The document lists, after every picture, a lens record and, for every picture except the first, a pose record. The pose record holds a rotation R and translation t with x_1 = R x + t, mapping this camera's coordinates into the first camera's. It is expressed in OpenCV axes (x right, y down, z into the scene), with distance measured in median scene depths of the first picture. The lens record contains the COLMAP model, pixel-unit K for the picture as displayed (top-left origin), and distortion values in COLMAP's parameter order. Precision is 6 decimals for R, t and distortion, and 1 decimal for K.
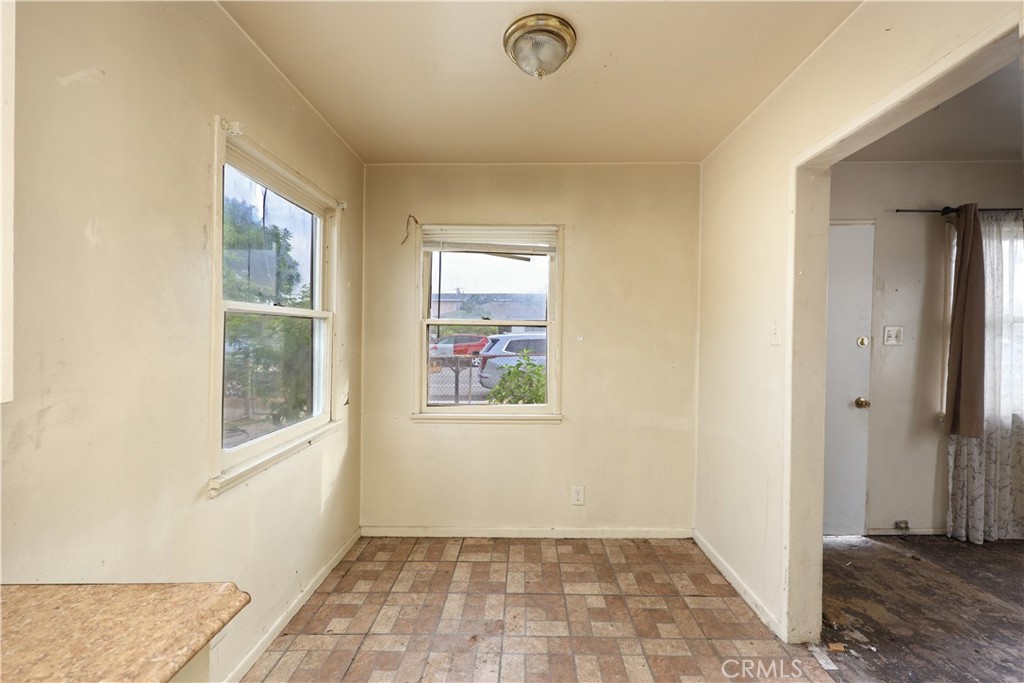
lens RADIAL K [[407.4, 0, 512.7], [0, 407.4, 343.4], [0, 0, 1]] dist [-0.002855, -0.000190]
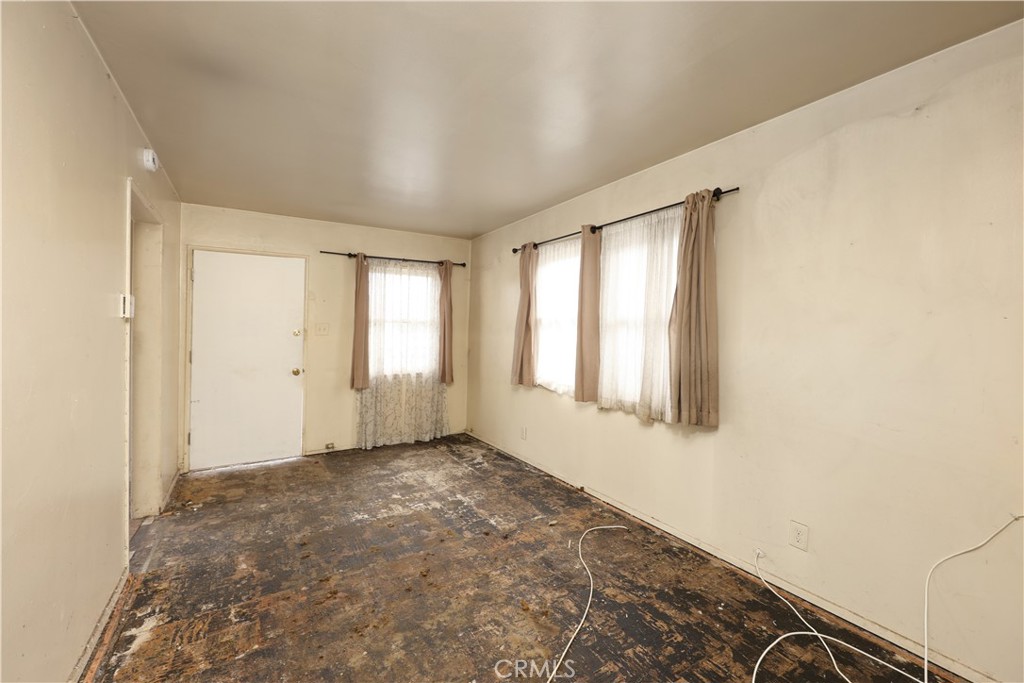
lens RADIAL K [[407.4, 0, 522.3], [0, 407.4, 335.8], [0, 0, 1]] dist [-0.002855, -0.000190]
pose [[0.838882, -0.004024, 0.544299, 0.728097], [0.002598, 0.999991, 0.003389, 0.003065], [-0.544307, -0.001429, 0.838885, -0.794026]]
